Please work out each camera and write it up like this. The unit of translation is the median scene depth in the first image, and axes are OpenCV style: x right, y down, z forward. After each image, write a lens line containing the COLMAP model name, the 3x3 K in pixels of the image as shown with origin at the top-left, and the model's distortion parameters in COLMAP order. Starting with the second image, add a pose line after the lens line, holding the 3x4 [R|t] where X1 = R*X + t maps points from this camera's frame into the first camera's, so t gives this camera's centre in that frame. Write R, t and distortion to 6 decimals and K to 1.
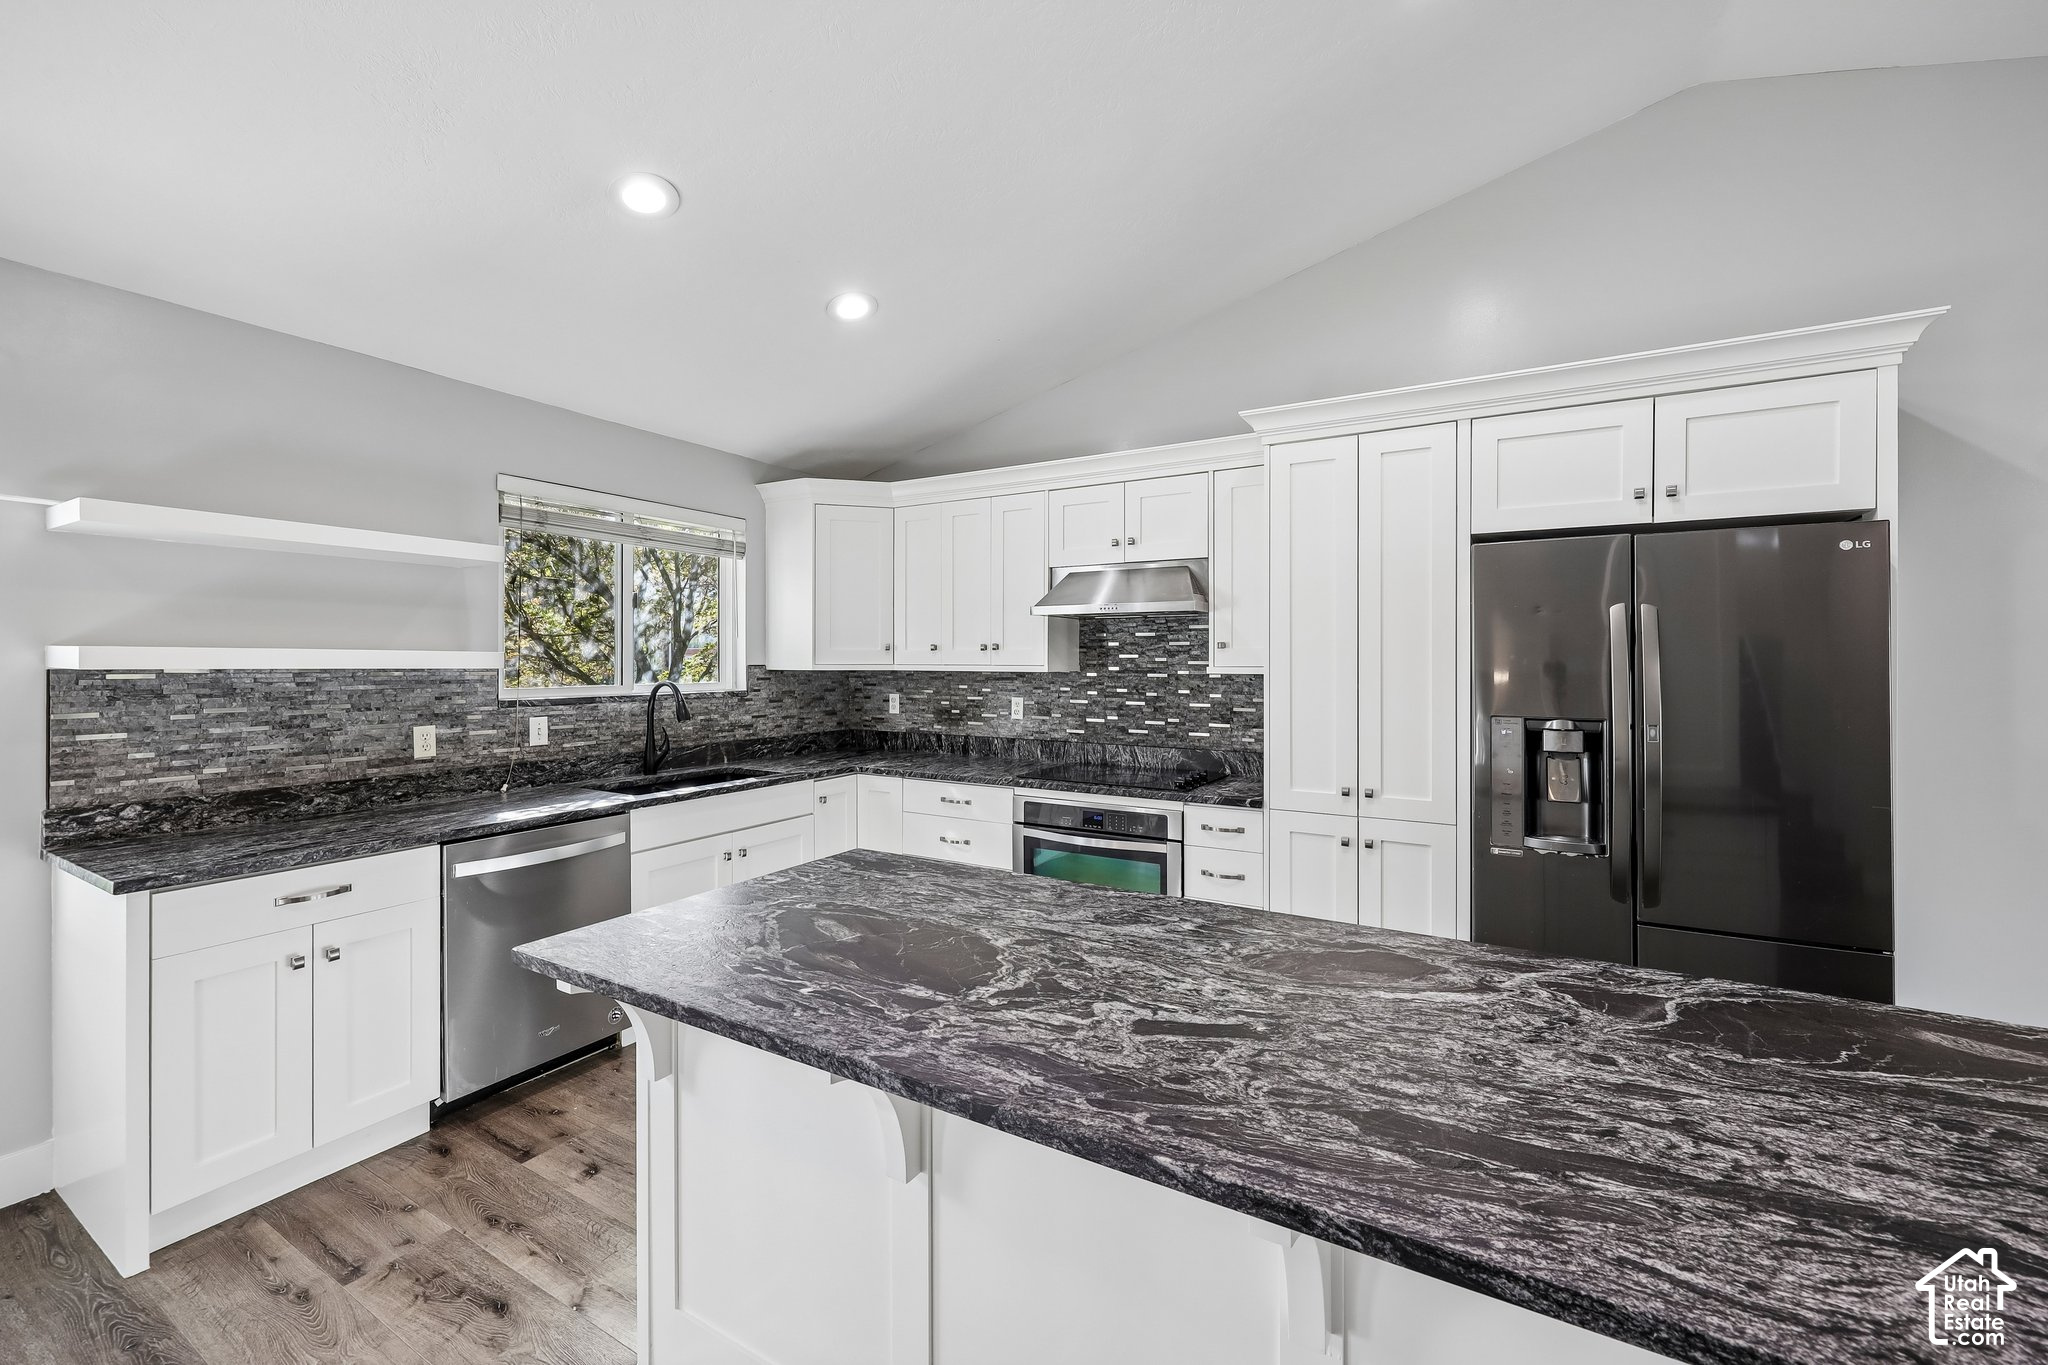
lens RADIAL K [[824.8, 0, 1022.5], [0, 824.8, 661.0], [0, 0, 1]] dist [-0.001027, 0.000917]
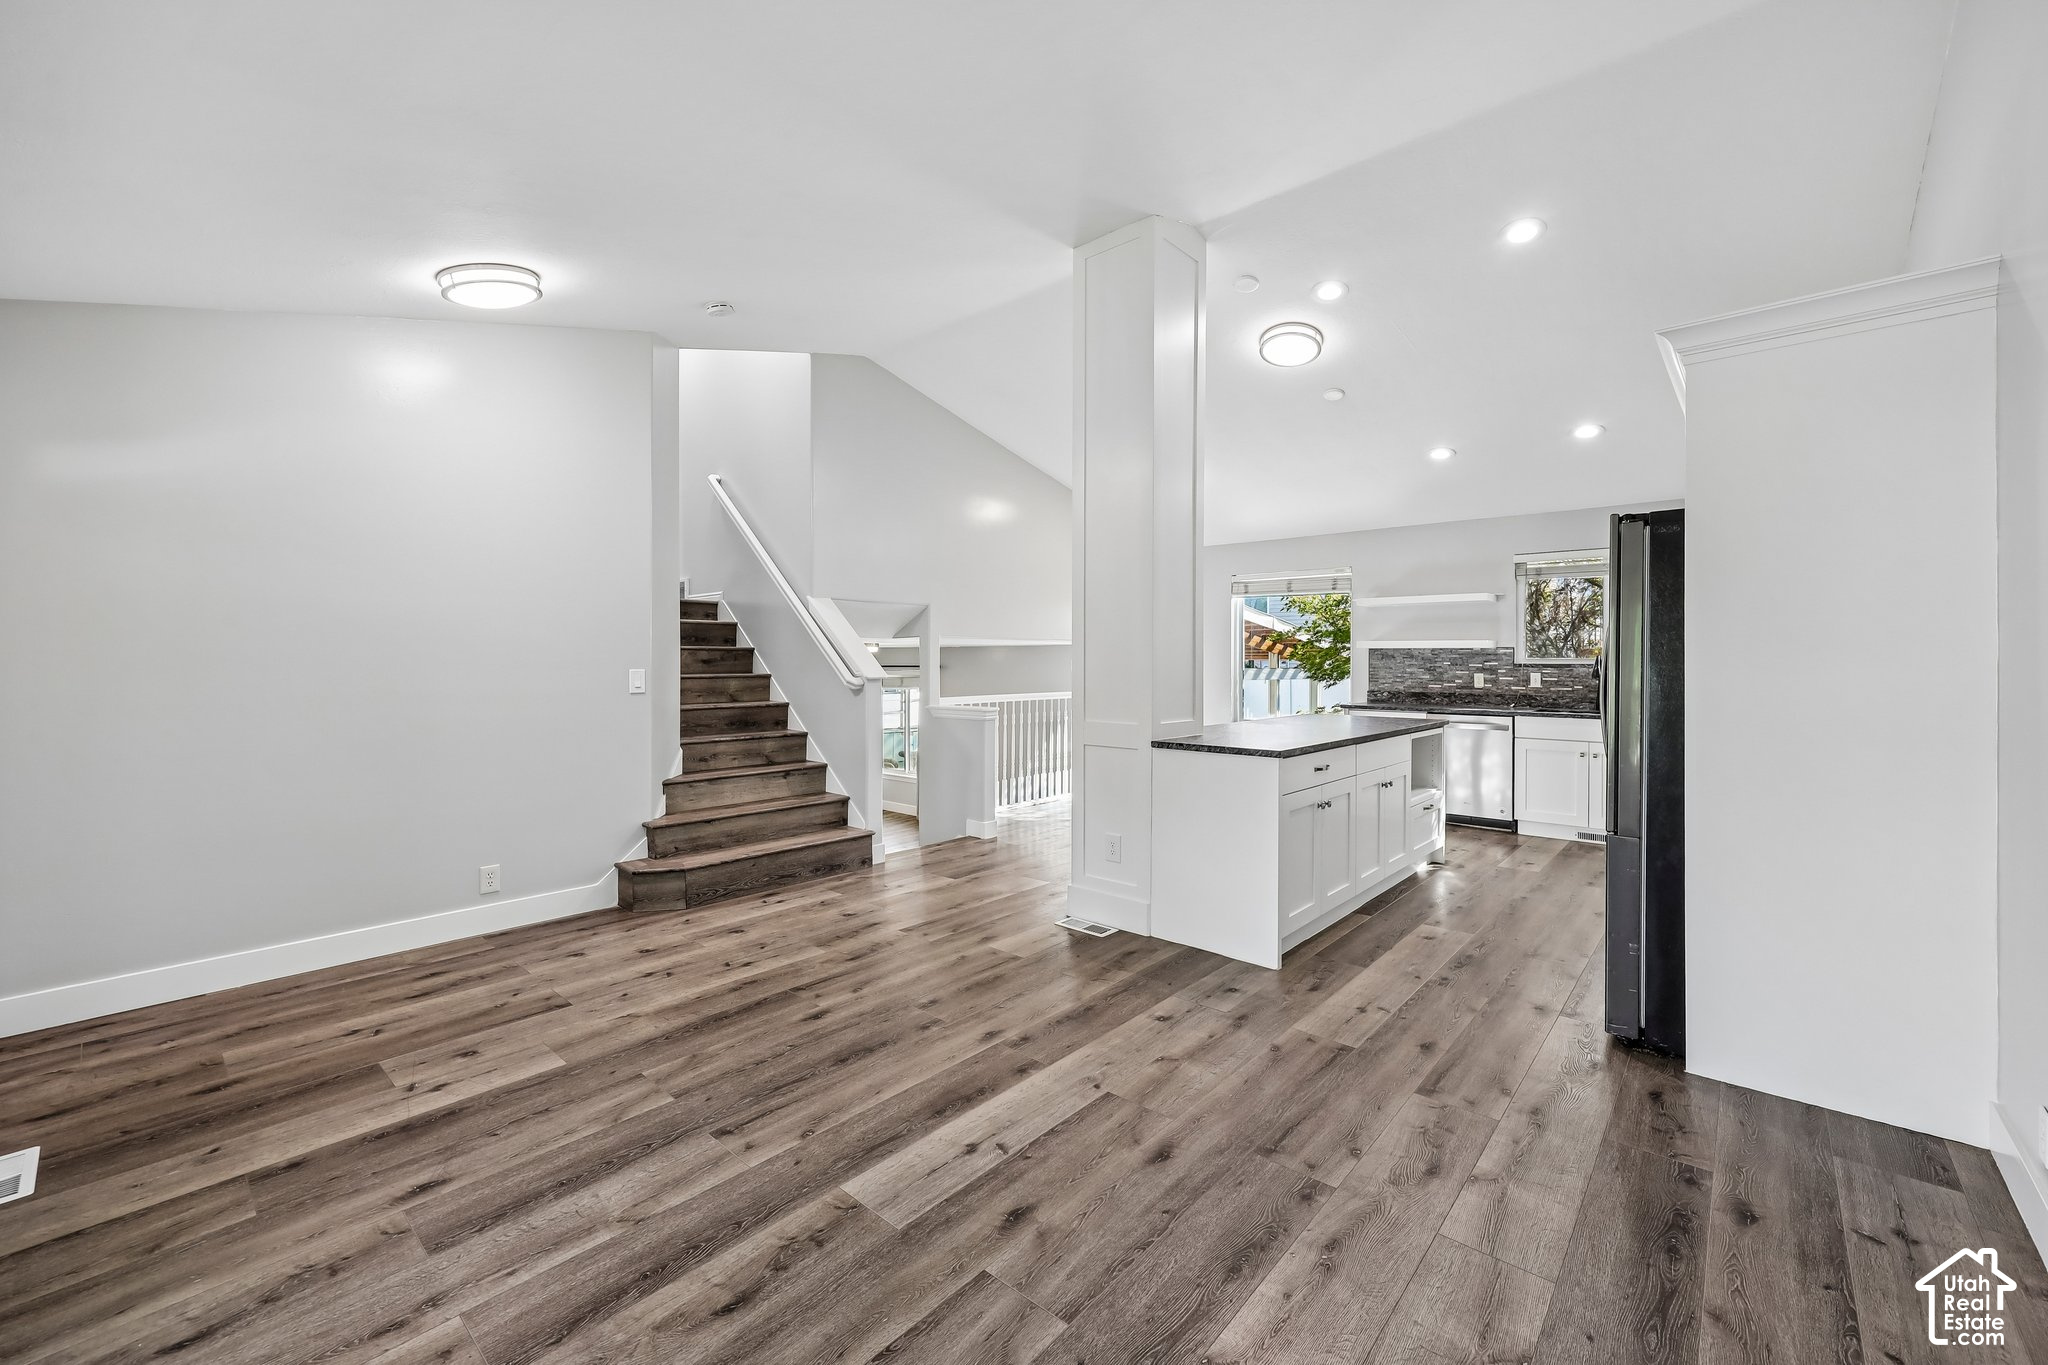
lens RADIAL K [[824.8, 0, 1028.7], [0, 824.8, 670.7], [0, 0, 1]] dist [-0.001027, 0.000917]
pose [[-0.195901, 0.008339, -0.980588, 1.964241], [-0.004531, 0.999945, 0.009409, 0.061342], [0.980613, 0.006287, -0.195852, 0.242707]]
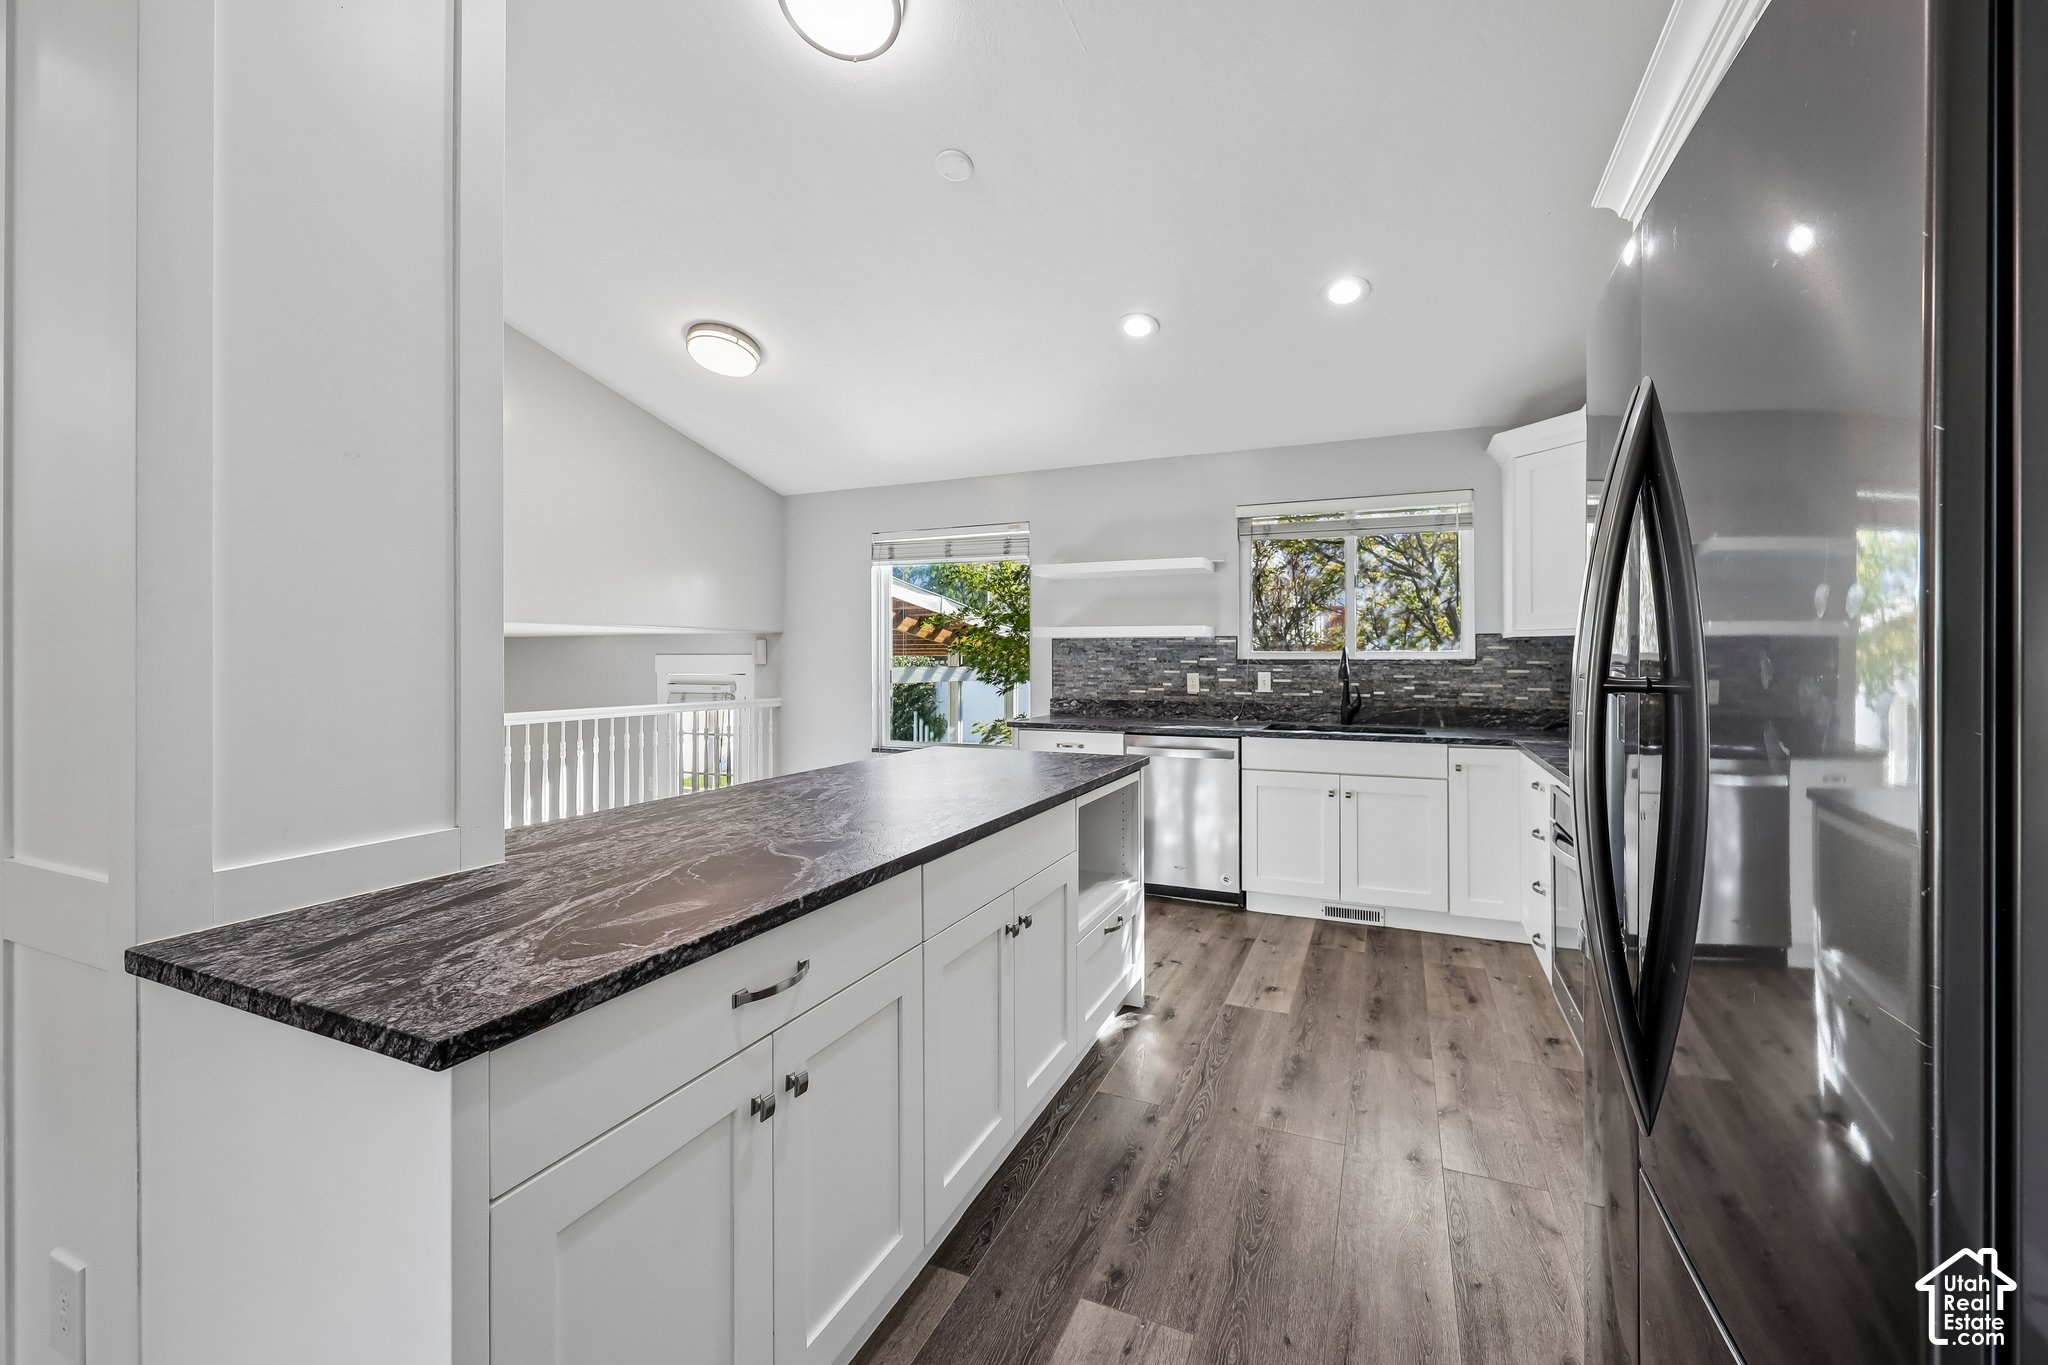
lens RADIAL K [[824.8, 0, 1031.1], [0, 824.8, 668.5], [0, 0, 1]] dist [-0.001027, 0.000917]
pose [[0.112749, 0.011051, -0.993562, 0.950223], [-0.000070, 0.999938, 0.011114, 0.057040], [0.993623, -0.001184, 0.112743, 0.551079]]
